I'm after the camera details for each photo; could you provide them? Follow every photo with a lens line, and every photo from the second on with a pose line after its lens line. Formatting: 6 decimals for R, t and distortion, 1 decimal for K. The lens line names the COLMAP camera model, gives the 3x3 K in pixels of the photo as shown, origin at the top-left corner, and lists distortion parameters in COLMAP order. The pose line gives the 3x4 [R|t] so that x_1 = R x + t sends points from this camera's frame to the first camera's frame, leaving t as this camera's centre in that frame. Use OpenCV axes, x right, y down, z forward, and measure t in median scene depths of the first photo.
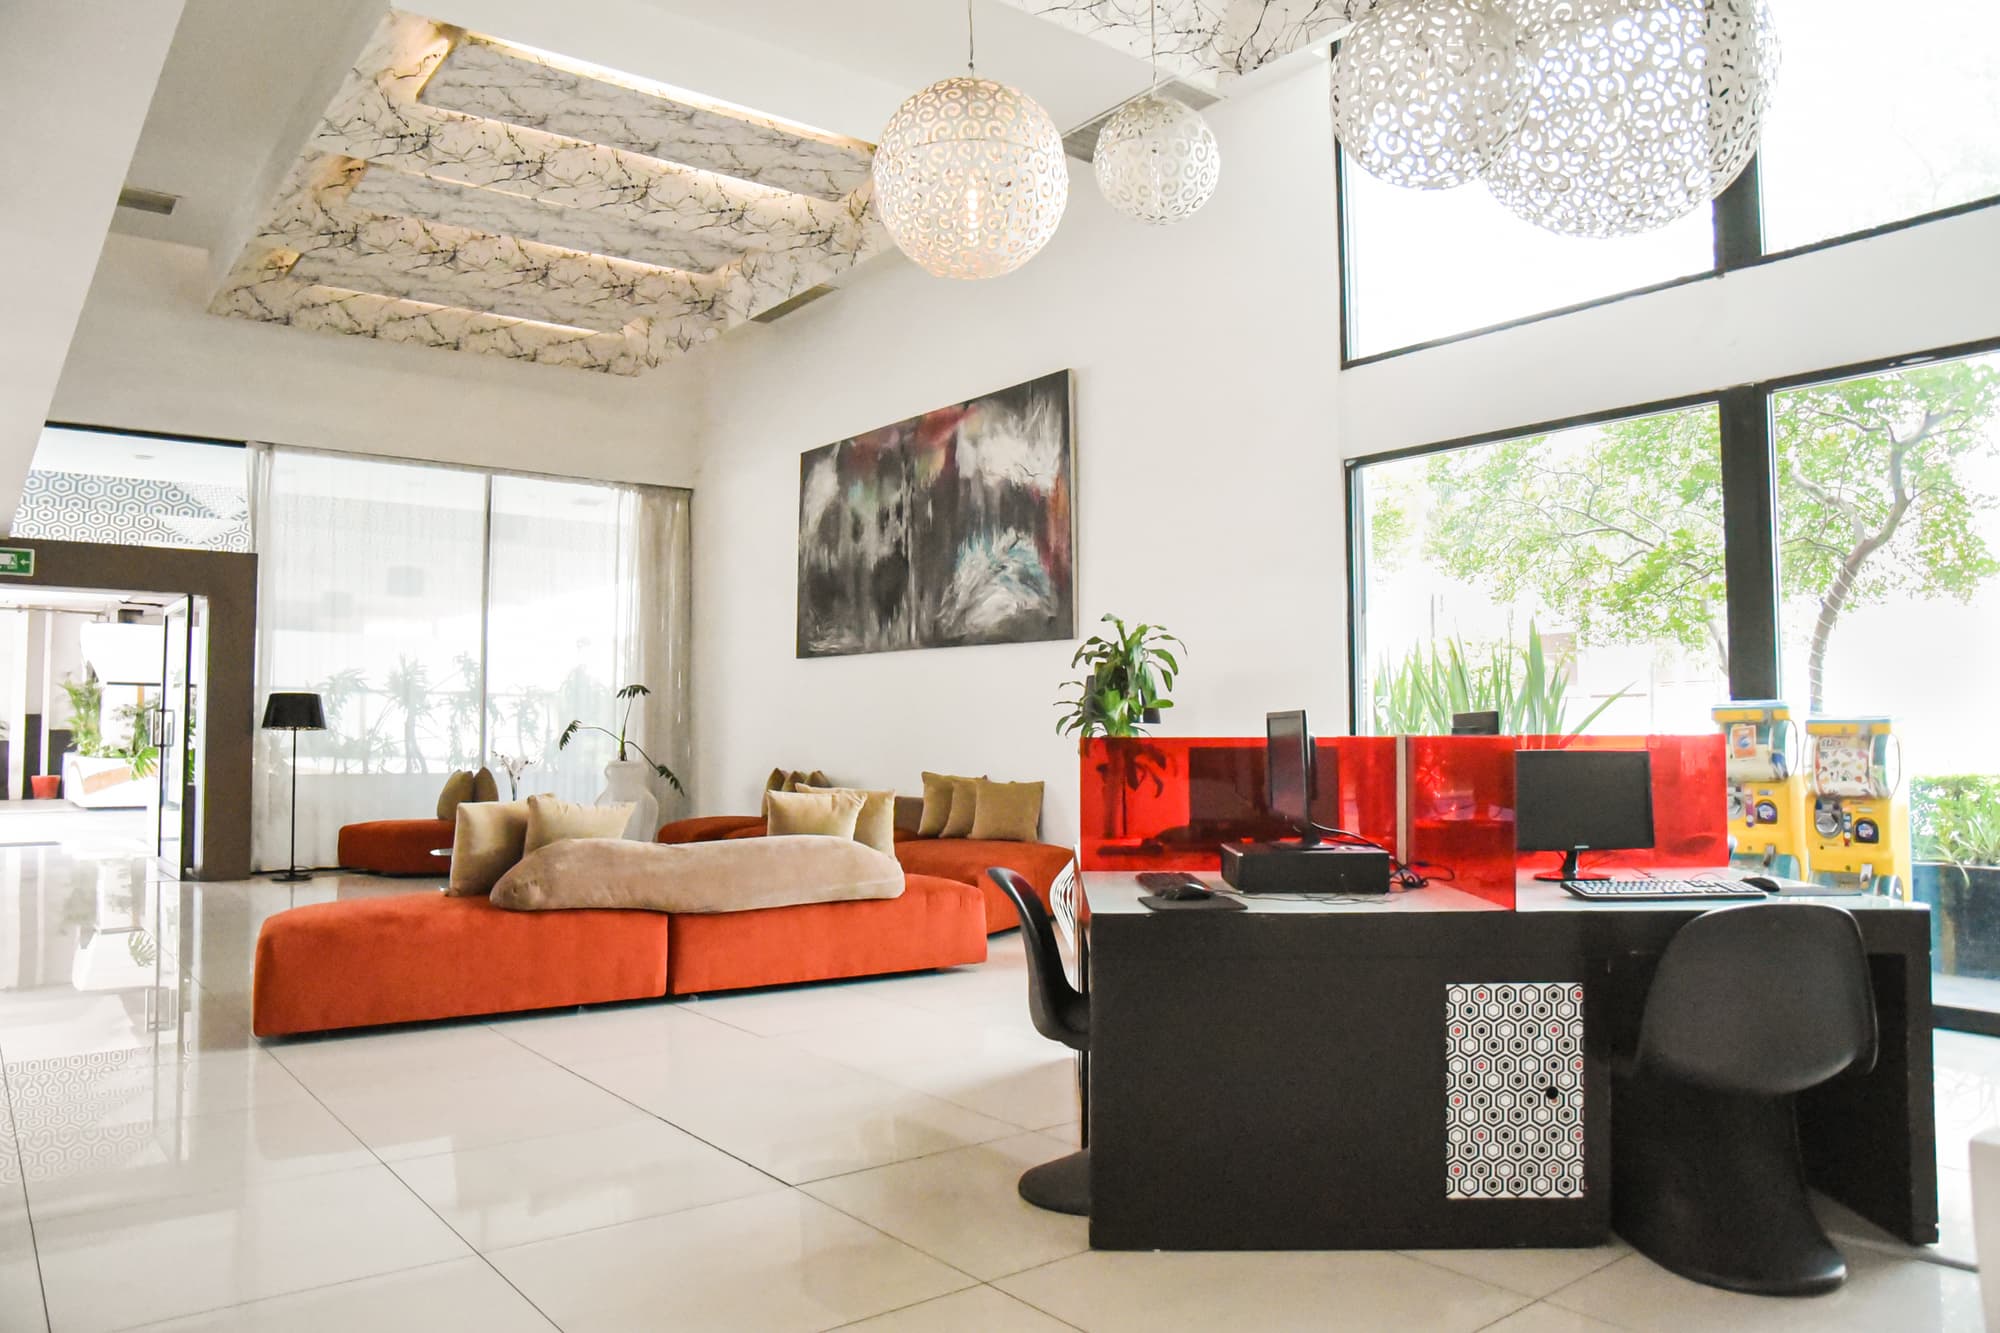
lens RADIAL K [[1399.3, 0, 1012.7], [0, 1399.3, 664.9], [0, 0, 1]] dist [-0.108034, 0.065215]
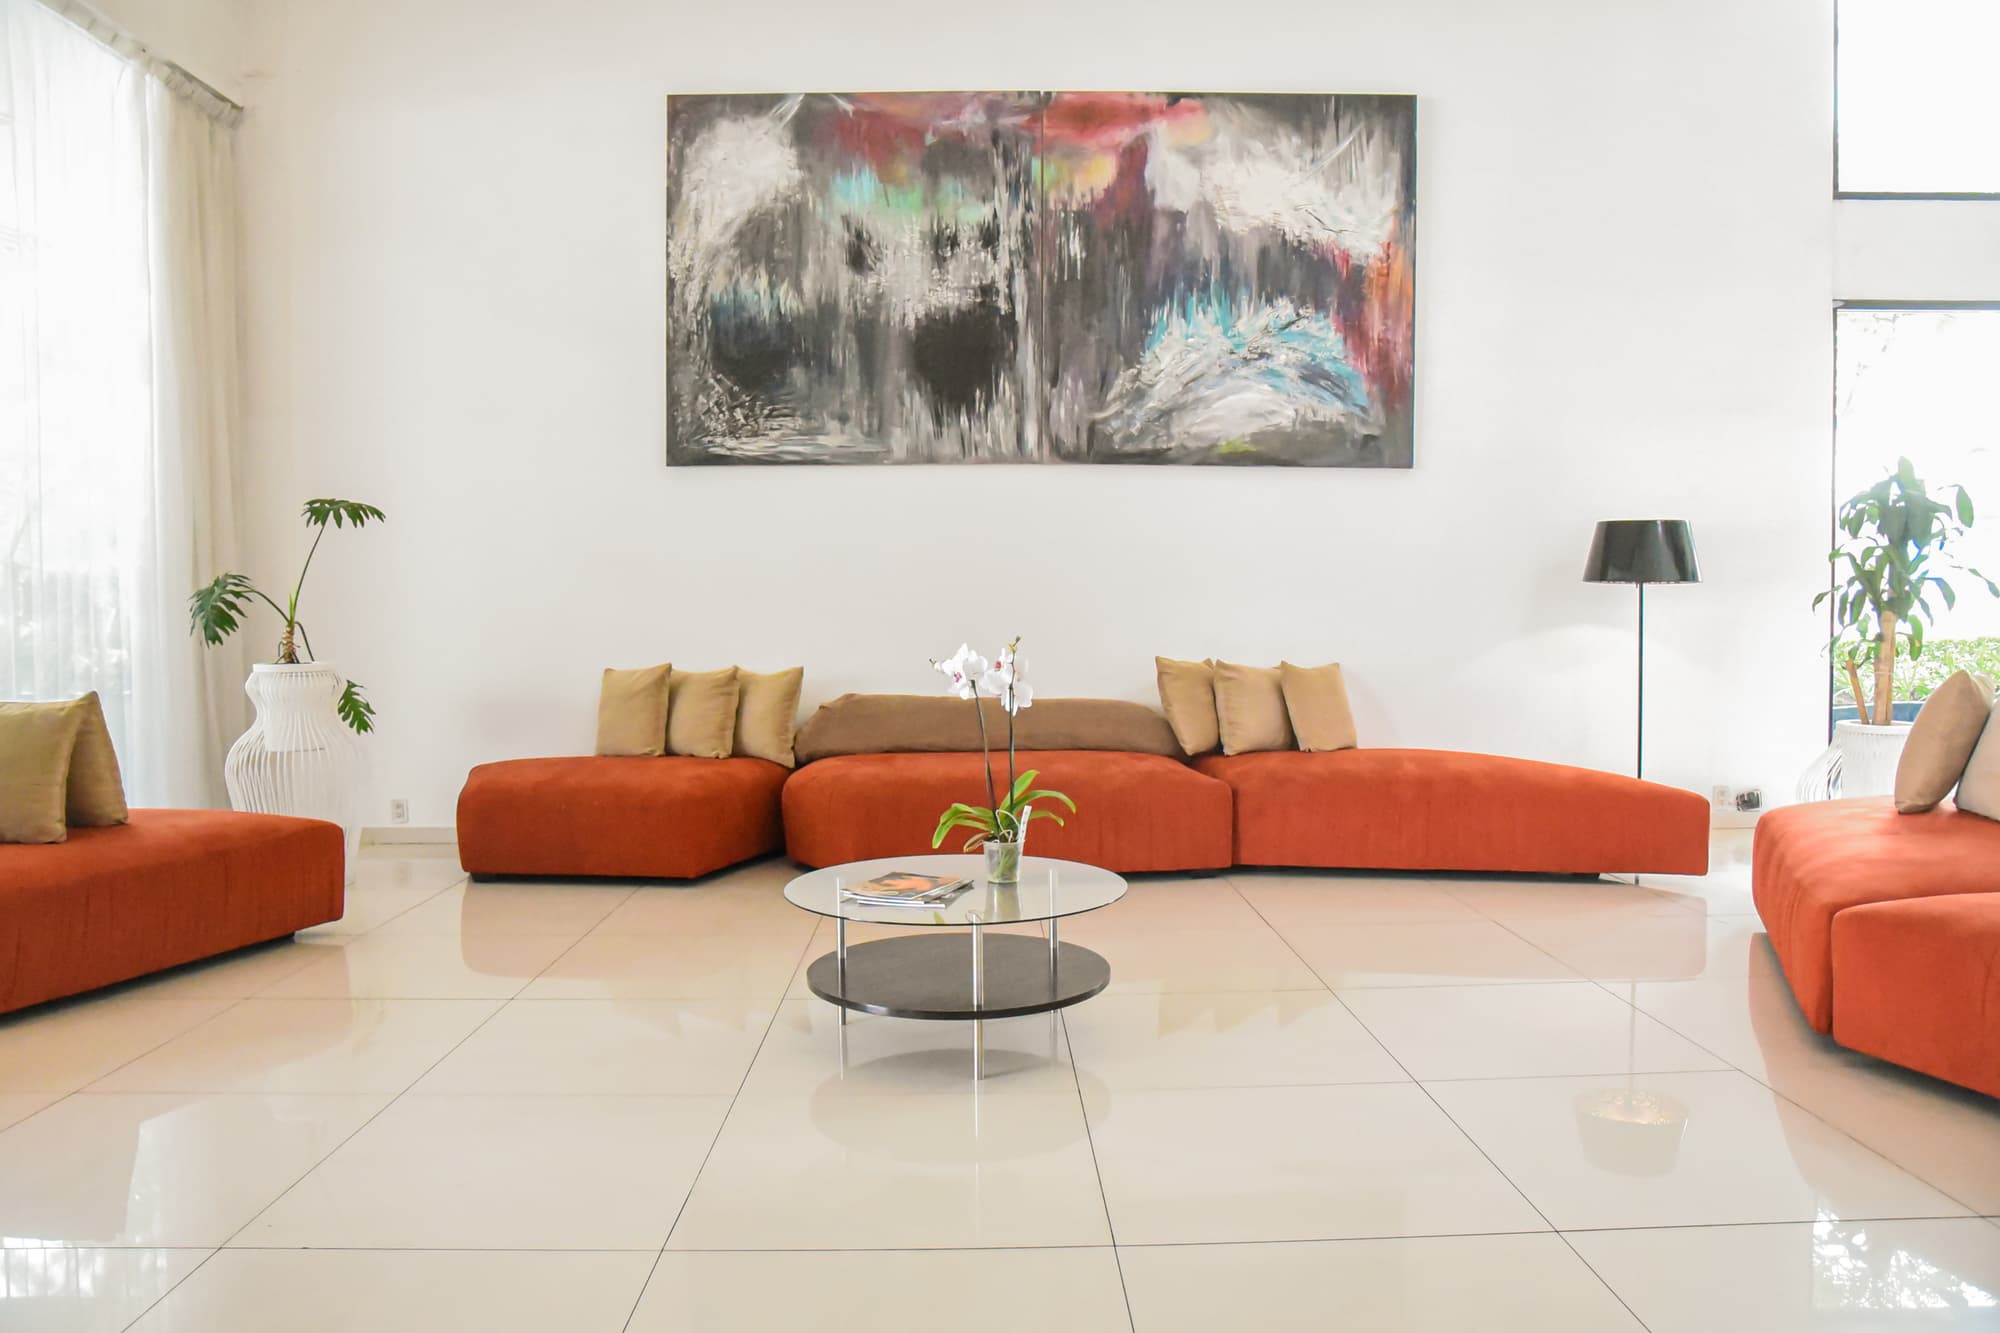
lens RADIAL K [[1399.3, 0, 997.9], [0, 1399.3, 665.6], [0, 0, 1]] dist [-0.108034, 0.065215]
pose [[0.609911, -0.040553, 0.791431, -0.600954], [-0.033460, 0.996481, 0.076846, 0.032653], [-0.791763, -0.073351, 0.606408, 0.646441]]
